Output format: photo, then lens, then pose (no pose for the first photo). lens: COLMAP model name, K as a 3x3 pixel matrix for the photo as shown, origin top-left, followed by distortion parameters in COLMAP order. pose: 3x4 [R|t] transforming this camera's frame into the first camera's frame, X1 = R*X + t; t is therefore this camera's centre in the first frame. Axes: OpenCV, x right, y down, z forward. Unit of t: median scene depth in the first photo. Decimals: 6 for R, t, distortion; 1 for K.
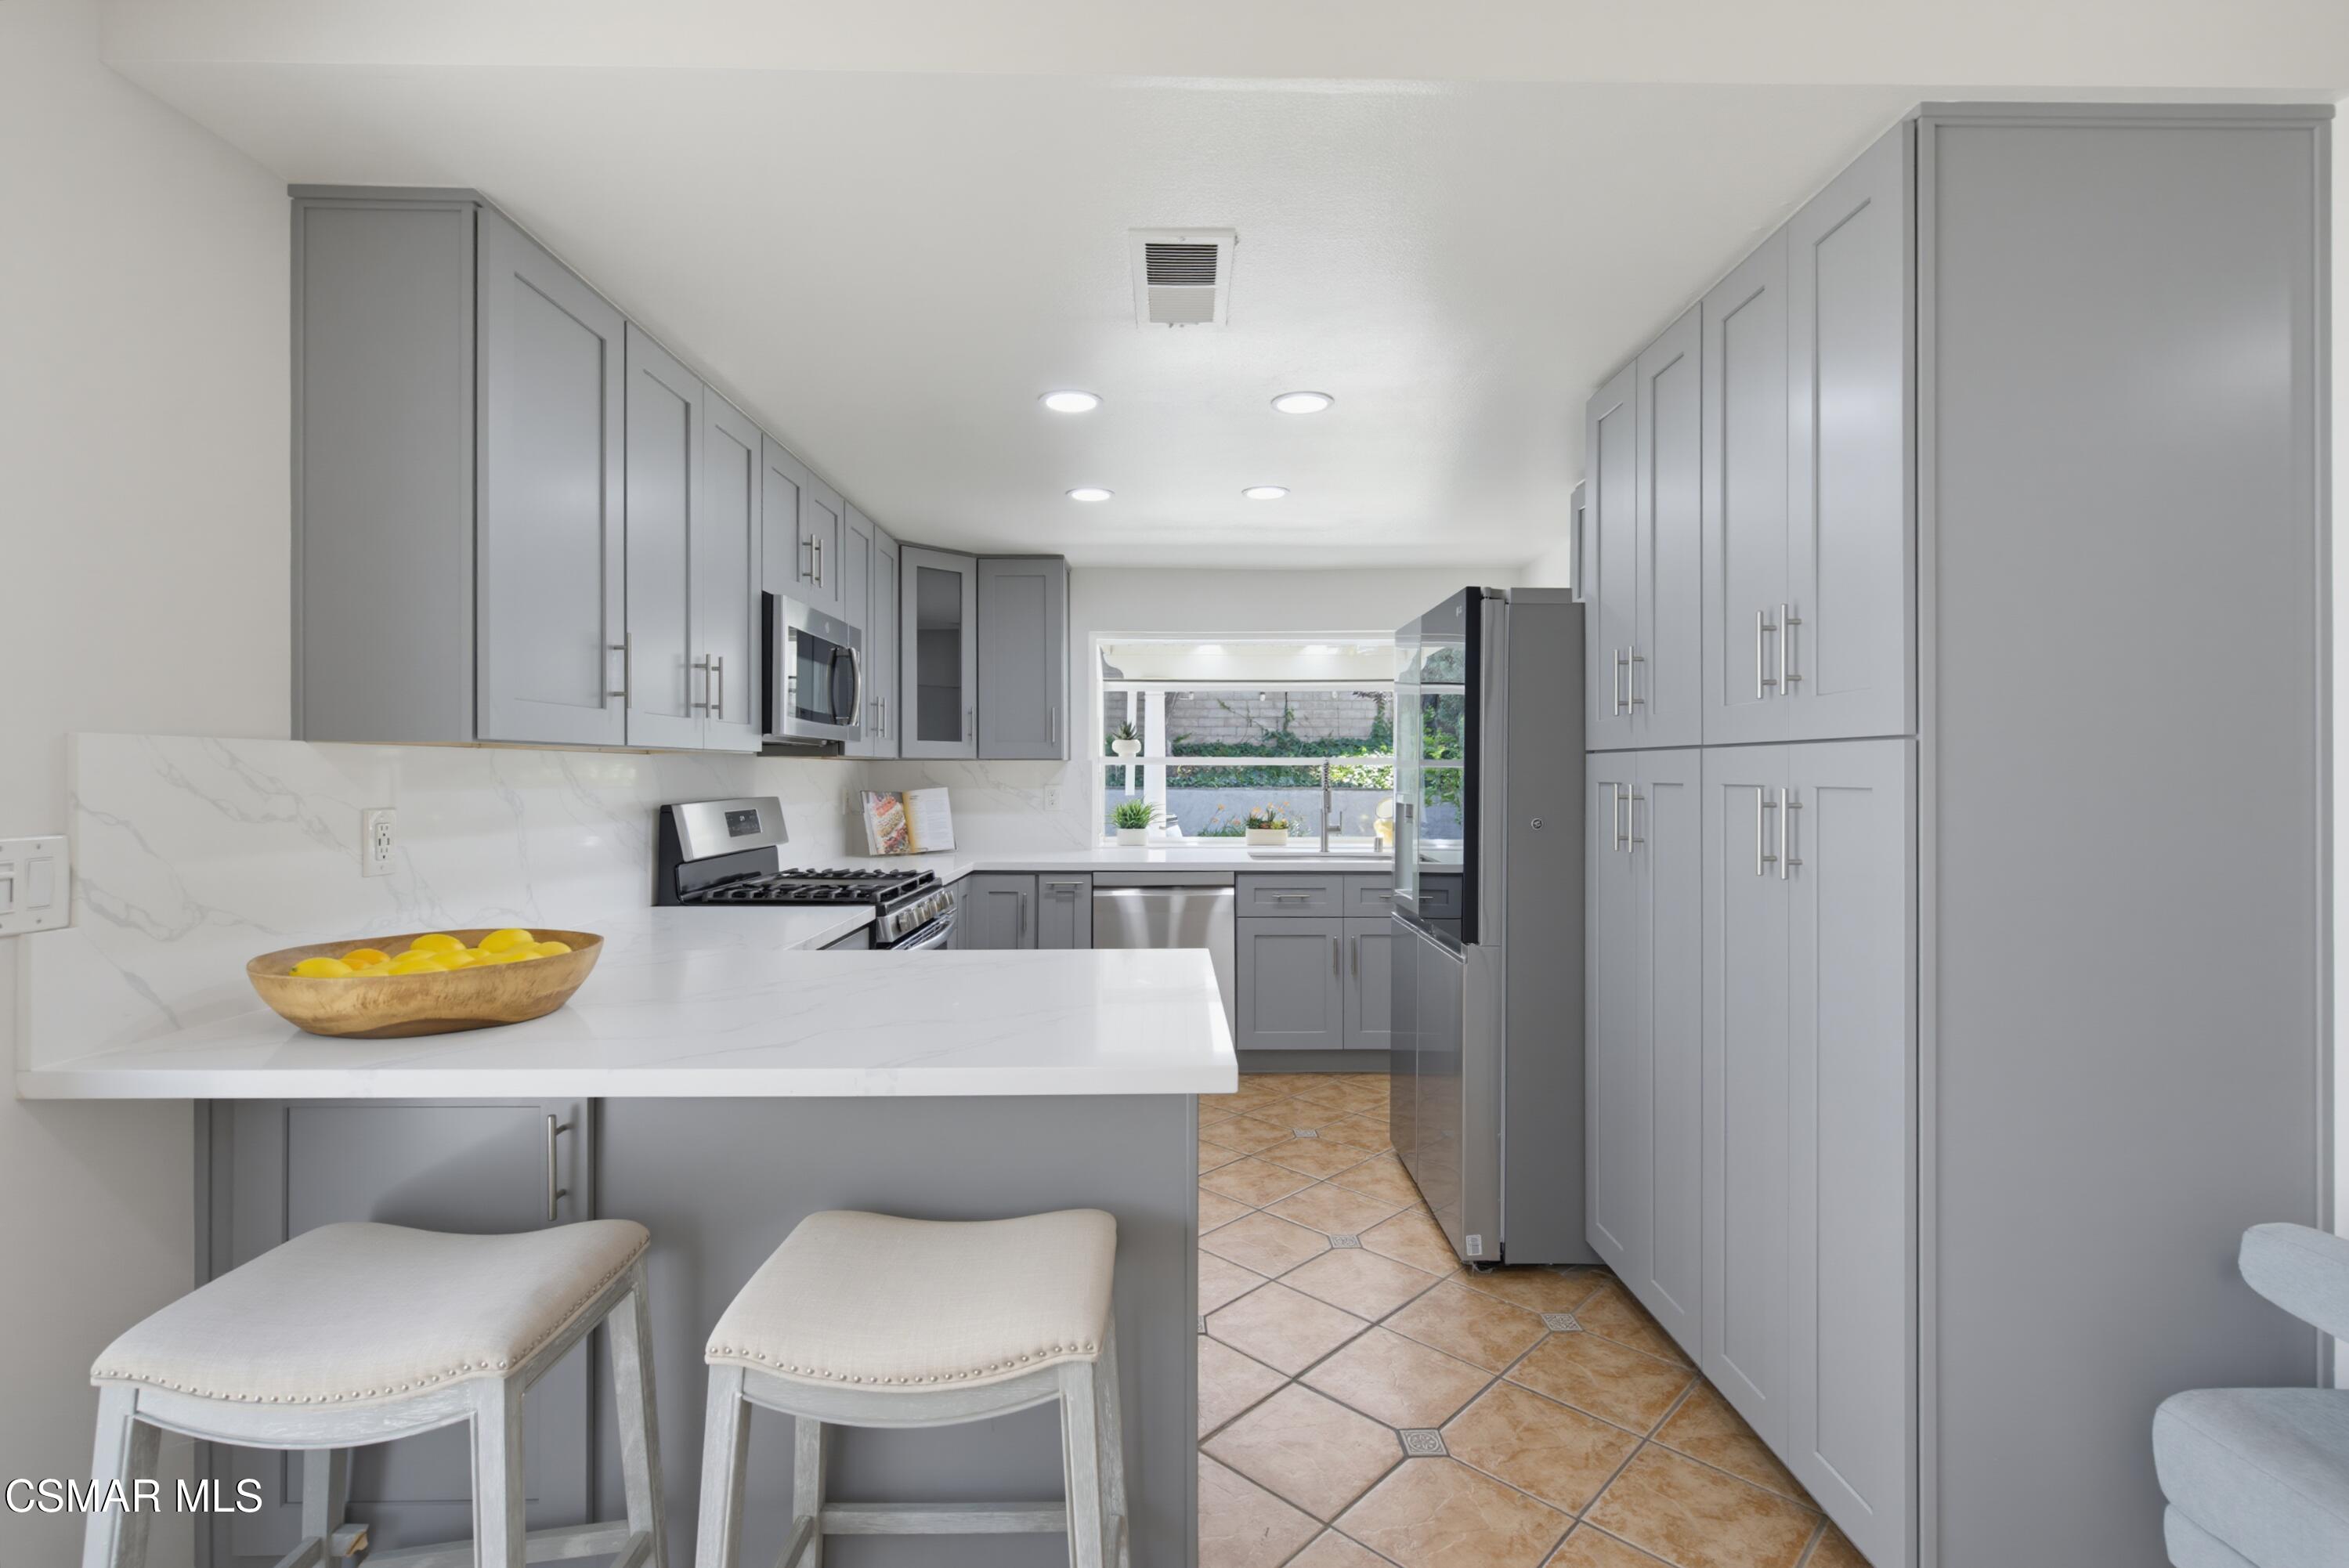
lens RADIAL K [[1083.9, 0, 1175.3], [0, 1083.9, 776.6], [0, 0, 1]] dist [0.000334, 0.000001]
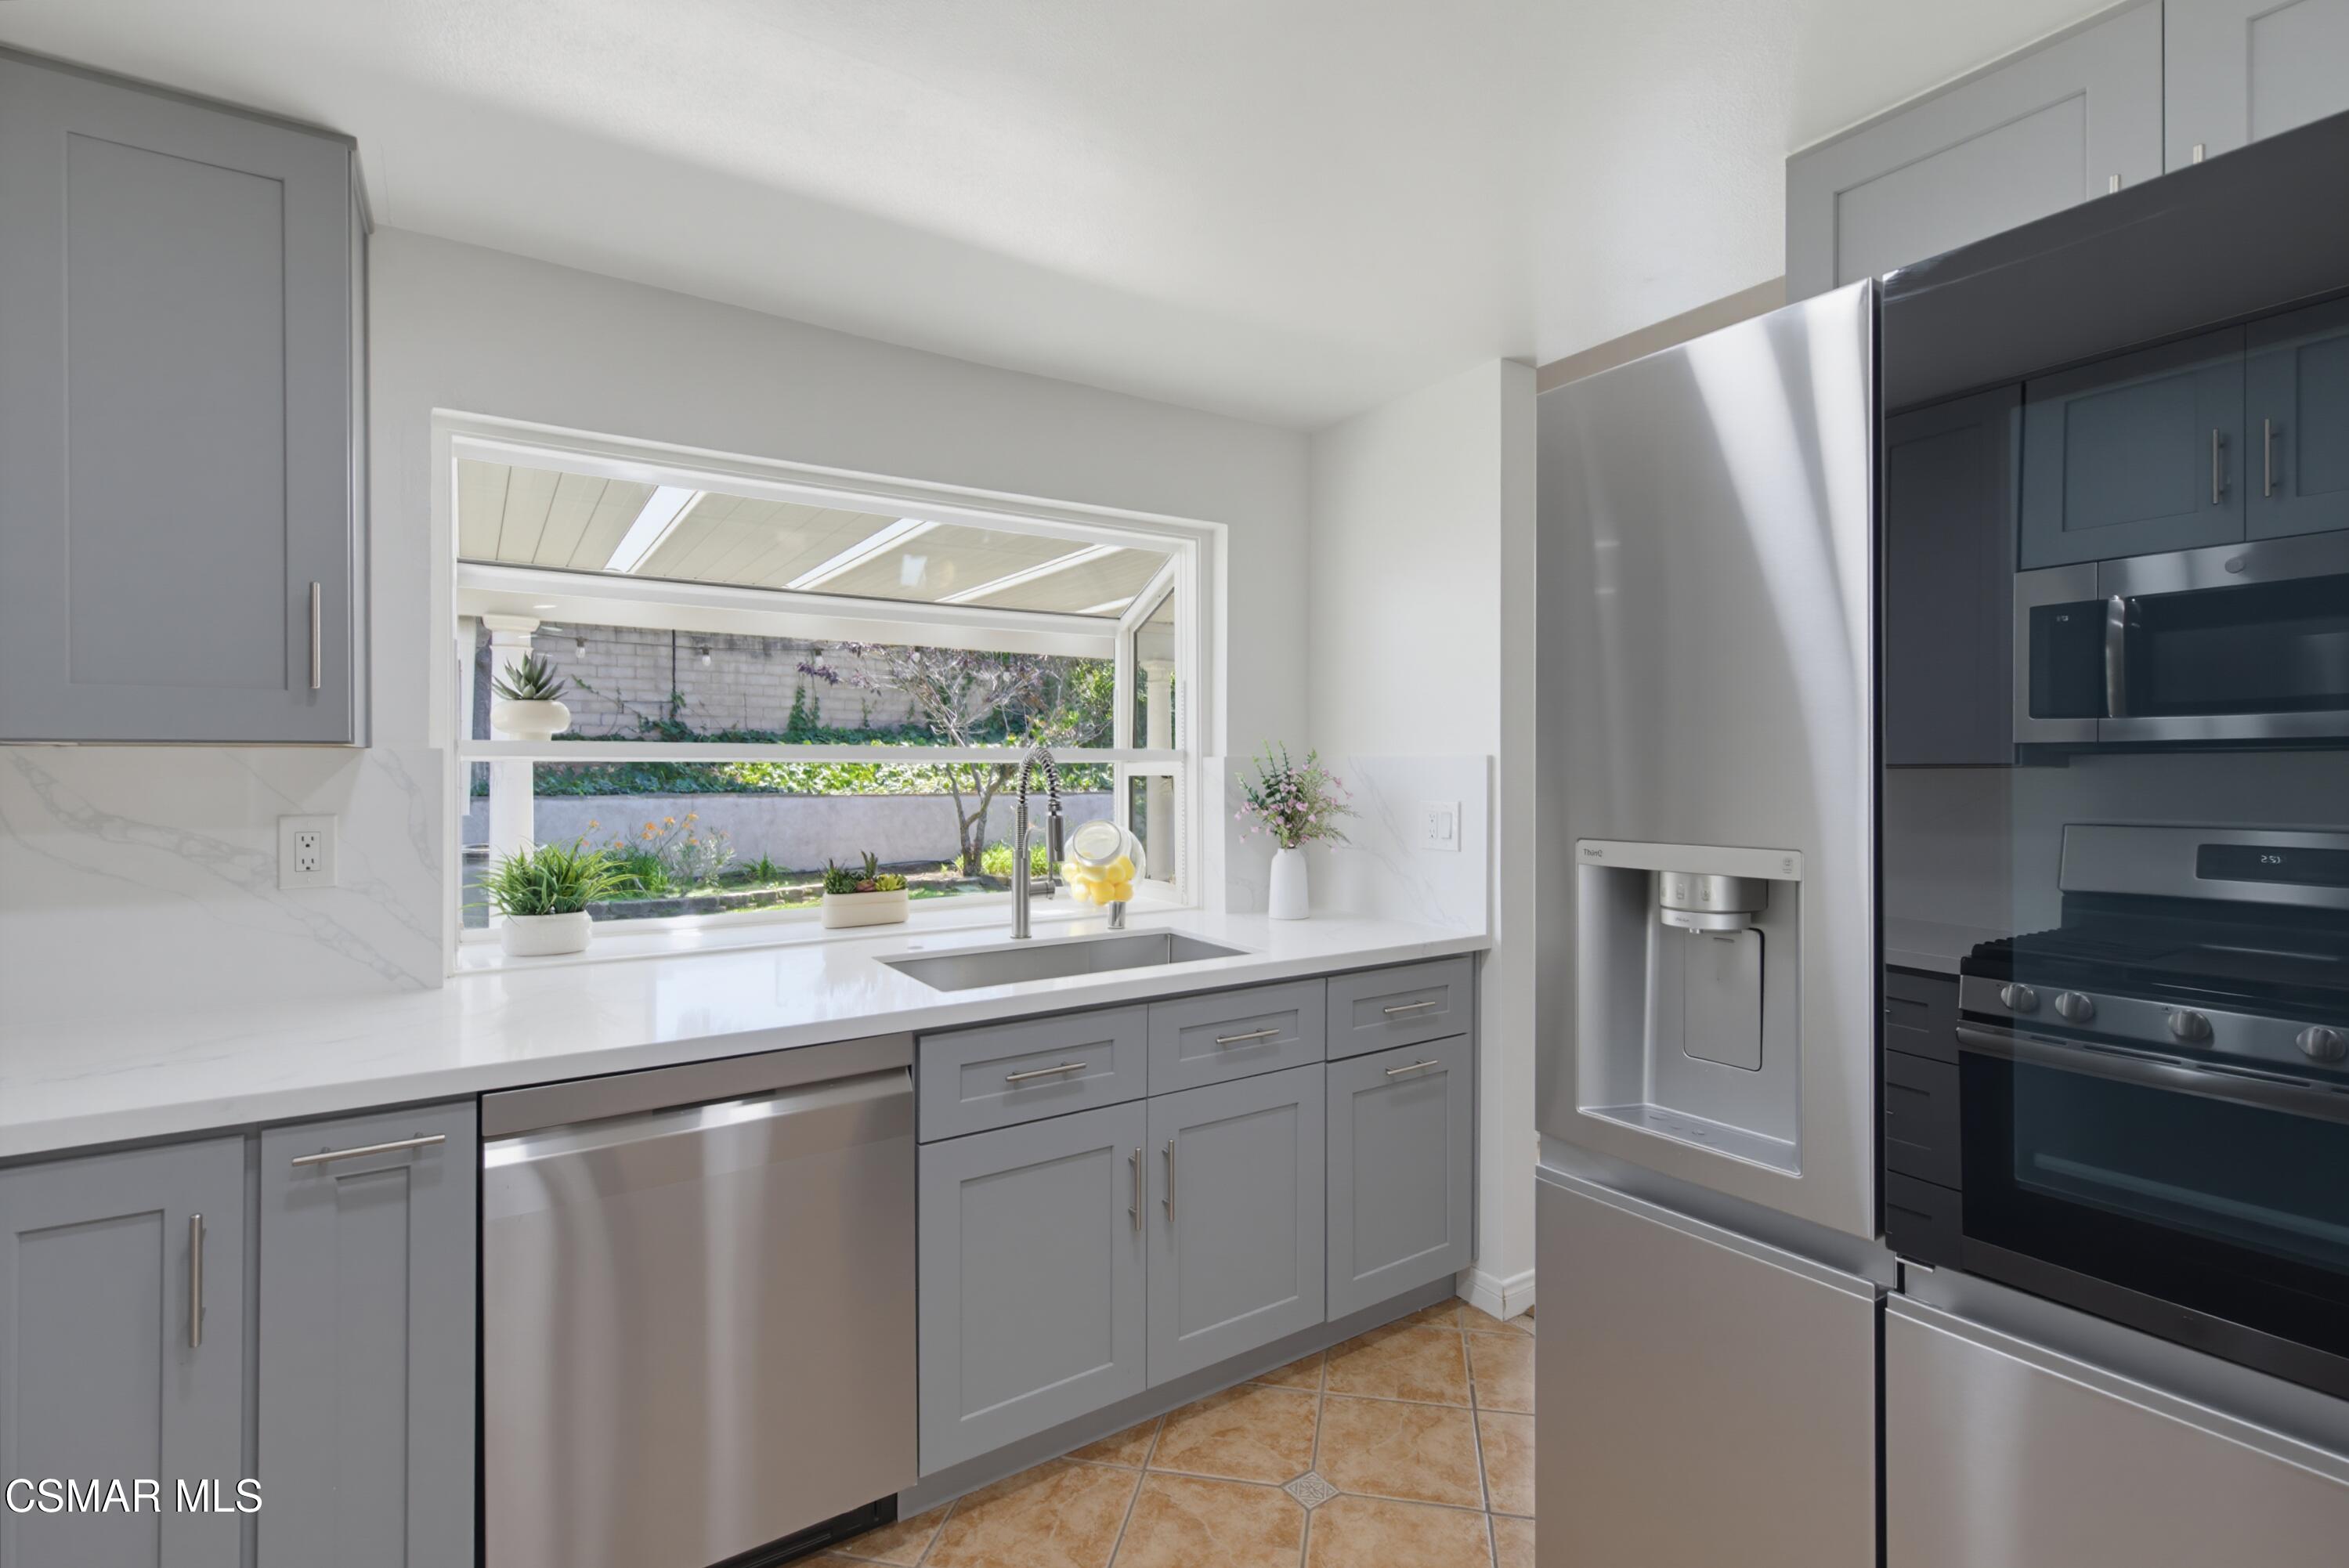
lens RADIAL K [[1075.9, 0, 1184.9], [0, 1075.9, 775.2], [0, 0, 1]] dist [0.002793, 0.000068]
pose [[0.832746, -0.005085, 0.553632, -0.024082], [0.005836, 0.999983, 0.000407, -0.001372], [-0.553625, 0.002892, 0.832761, 0.189202]]
